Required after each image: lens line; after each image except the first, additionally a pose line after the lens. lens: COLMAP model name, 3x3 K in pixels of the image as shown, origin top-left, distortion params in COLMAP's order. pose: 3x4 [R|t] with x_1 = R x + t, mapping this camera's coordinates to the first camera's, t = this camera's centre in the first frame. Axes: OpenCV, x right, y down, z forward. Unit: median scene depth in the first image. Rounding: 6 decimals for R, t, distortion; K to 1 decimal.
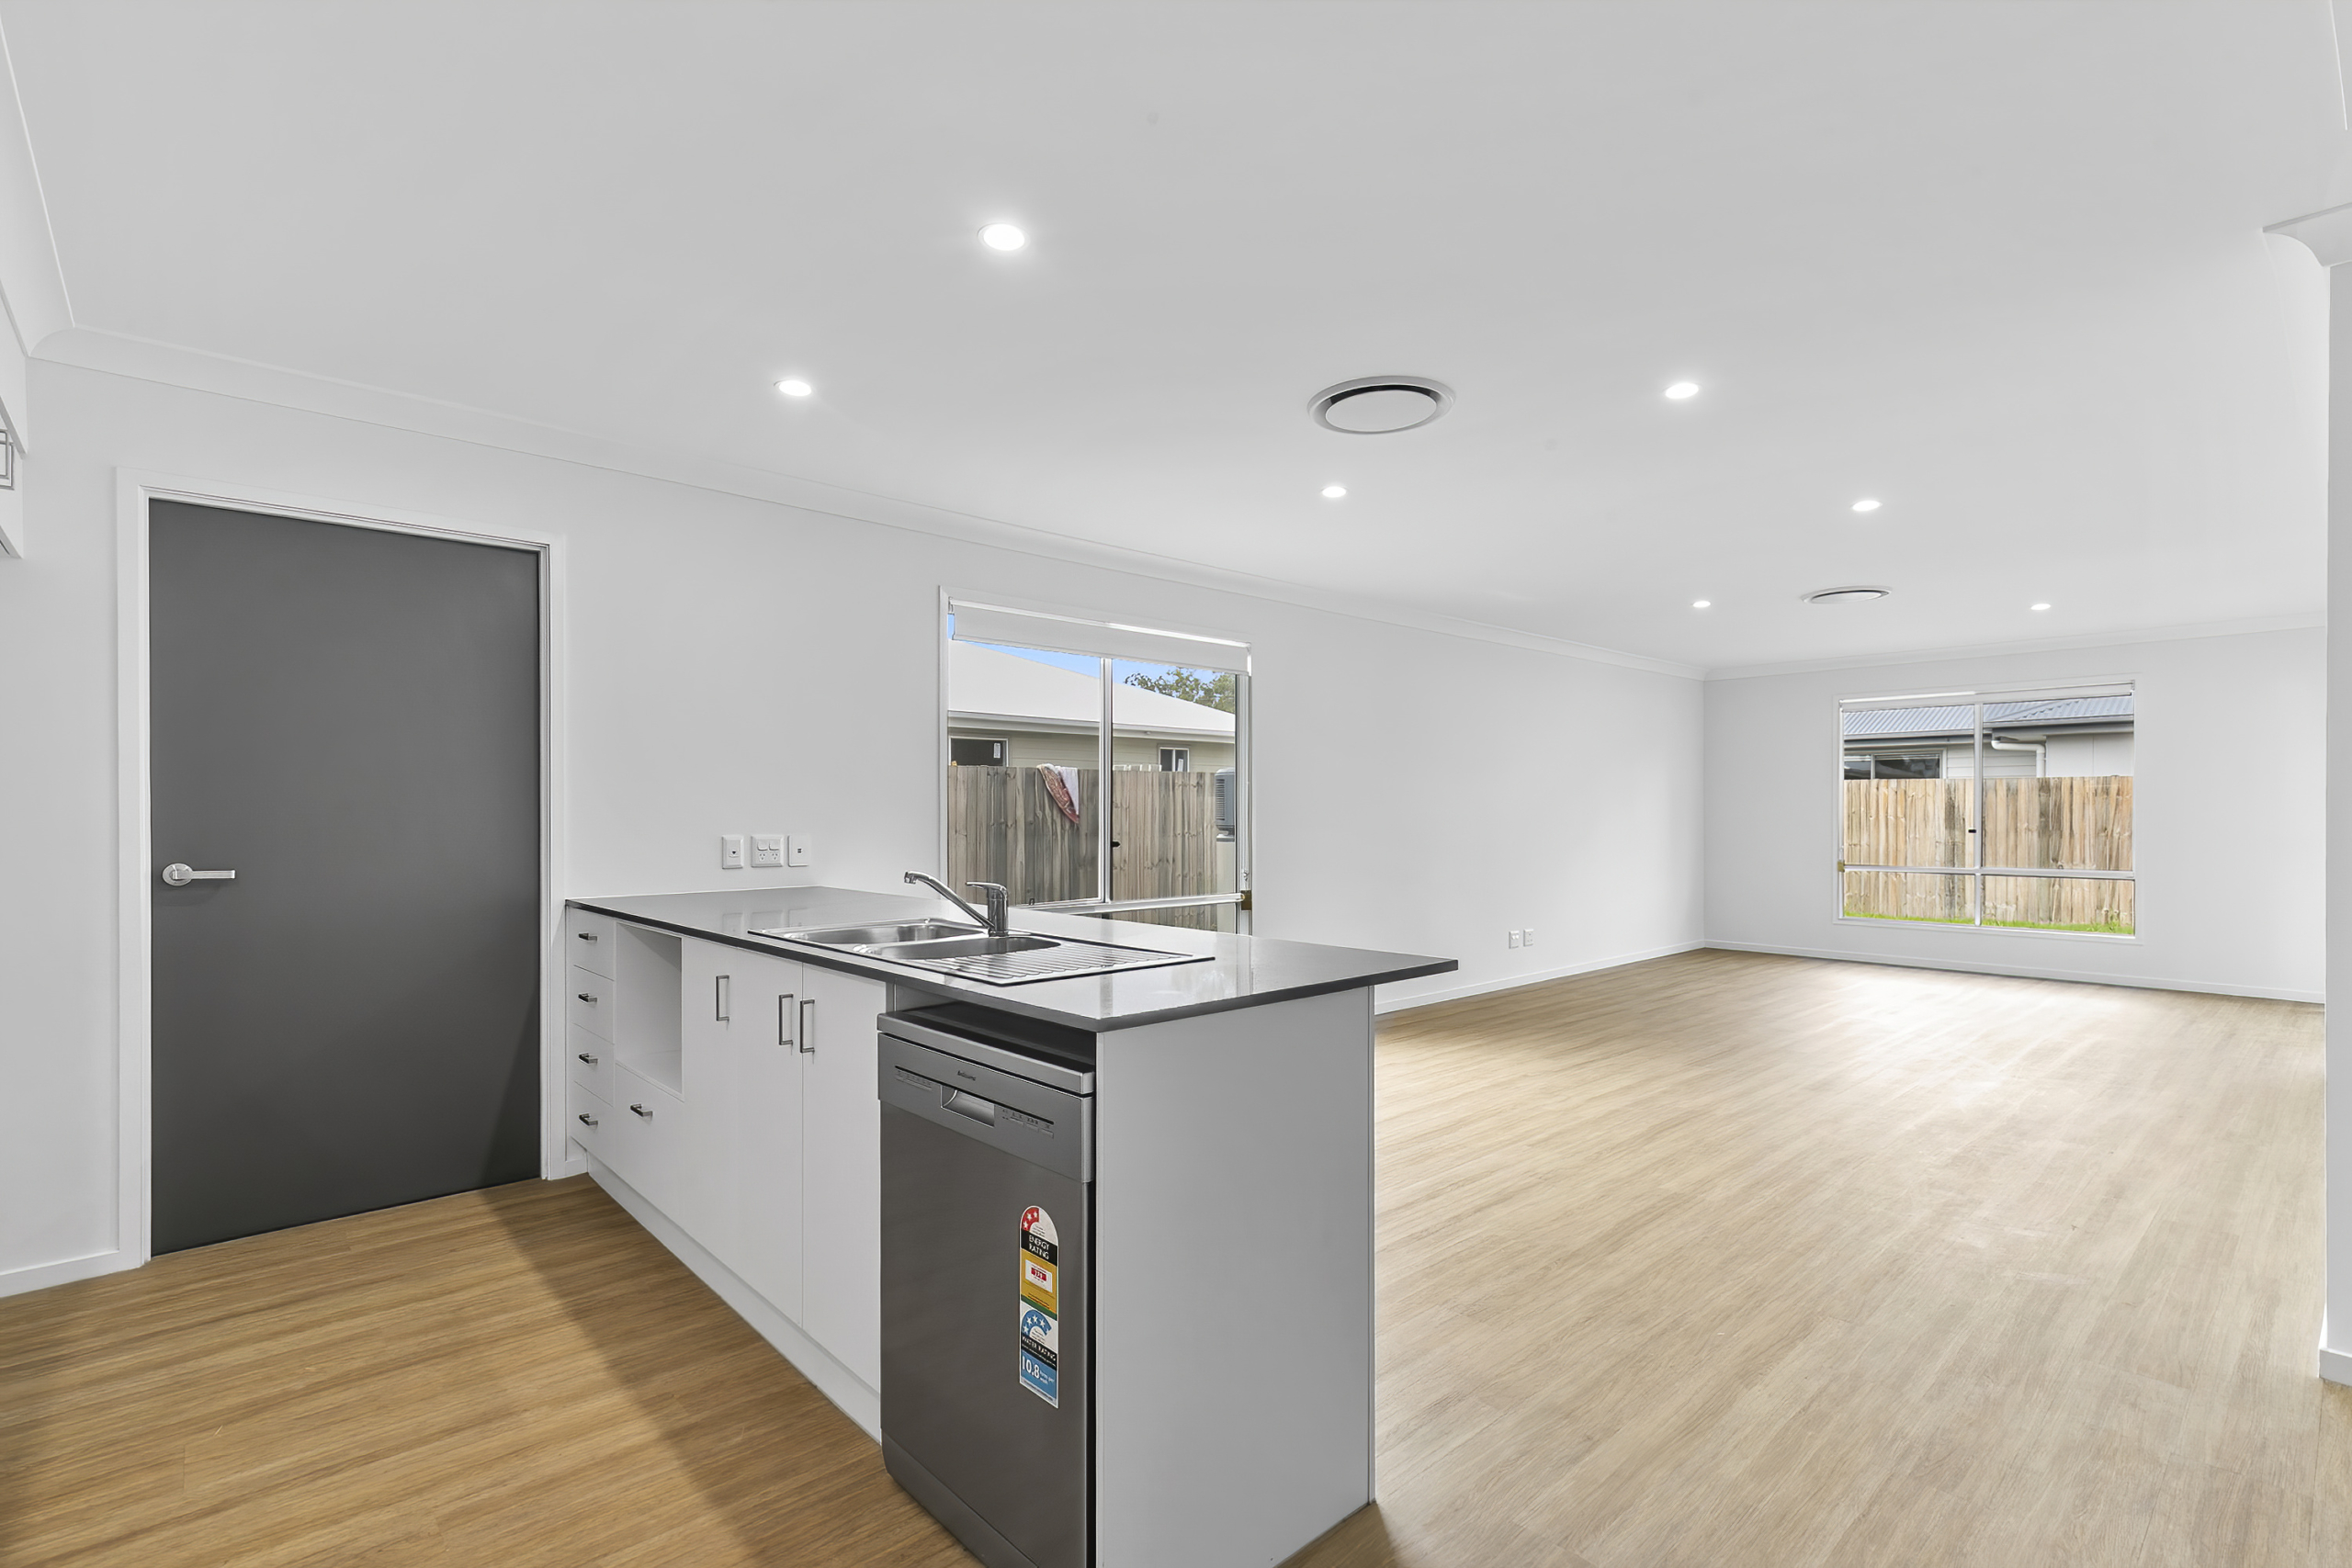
lens RADIAL K [[1075.5, 0, 1166.1], [0, 1075.5, 801.7], [0, 0, 1]] dist [0.001904, 0.000110]
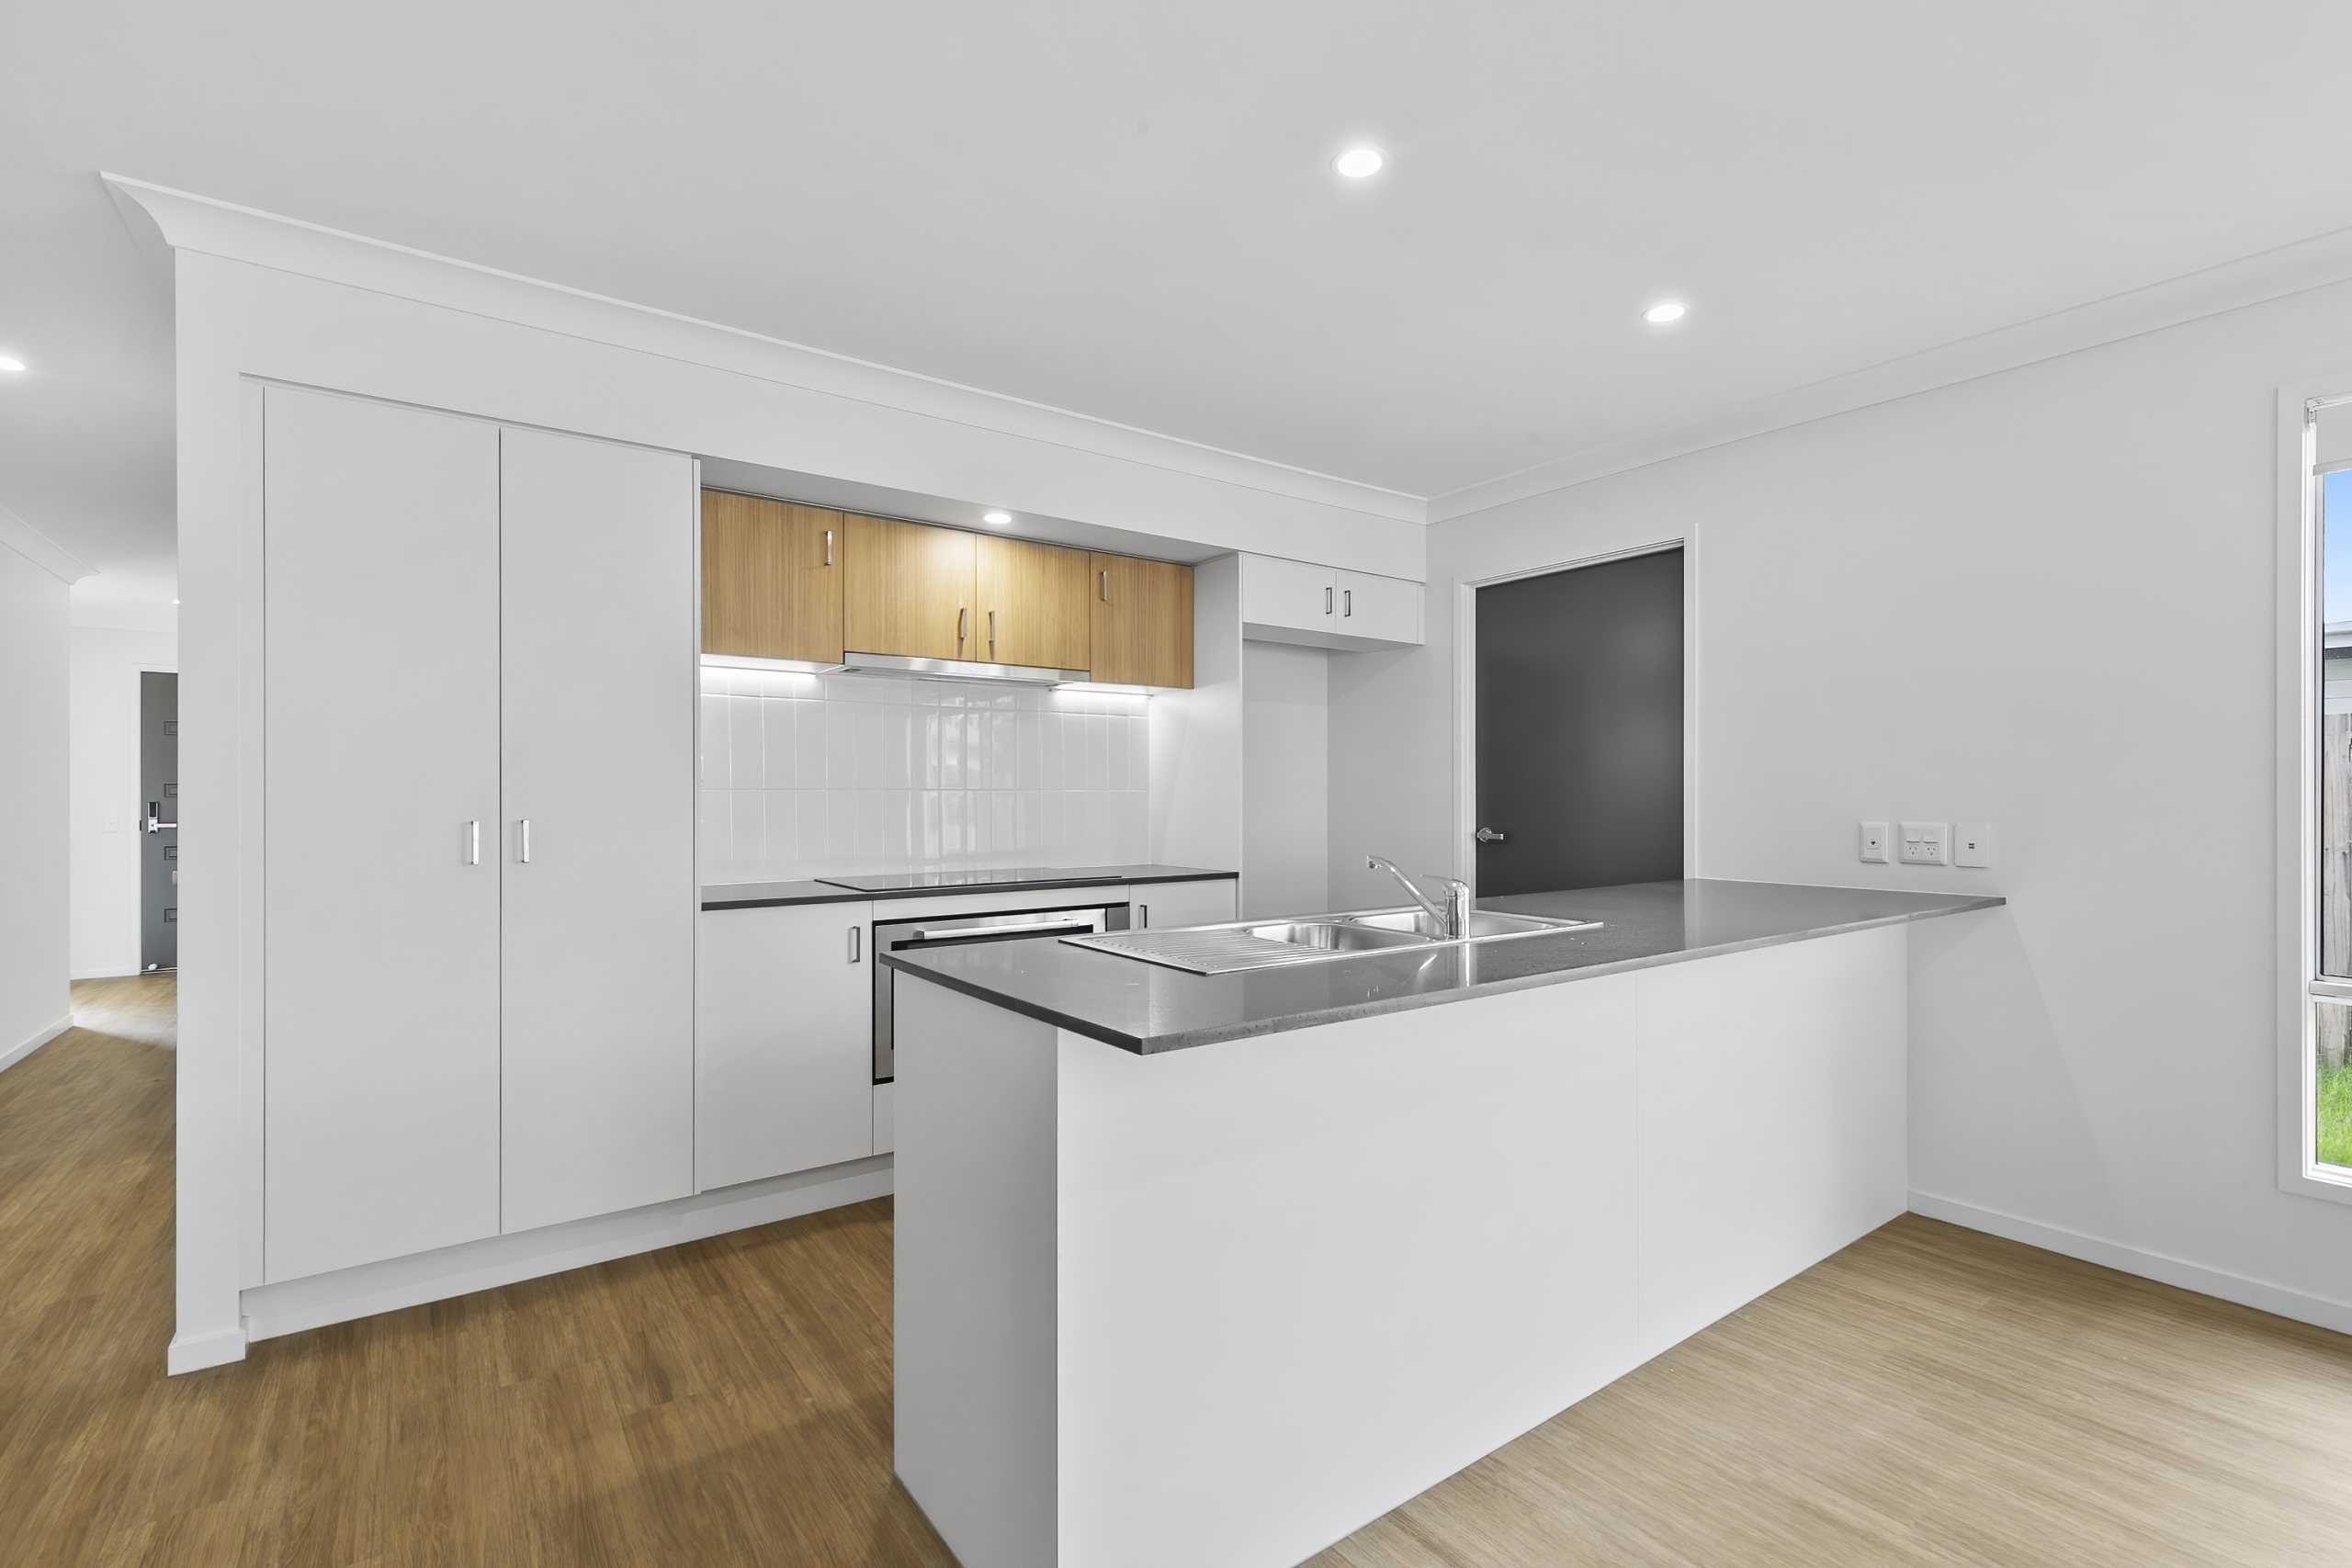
lens RADIAL K [[1075.5, 0, 1169.7], [0, 1075.5, 792.6], [0, 0, 1]] dist [0.001904, 0.000110]
pose [[-0.116333, -0.007243, -0.993184, 0.470010], [0.004945, 0.999957, -0.007872, 0.012736], [0.993198, -0.005827, -0.116293, 0.562456]]
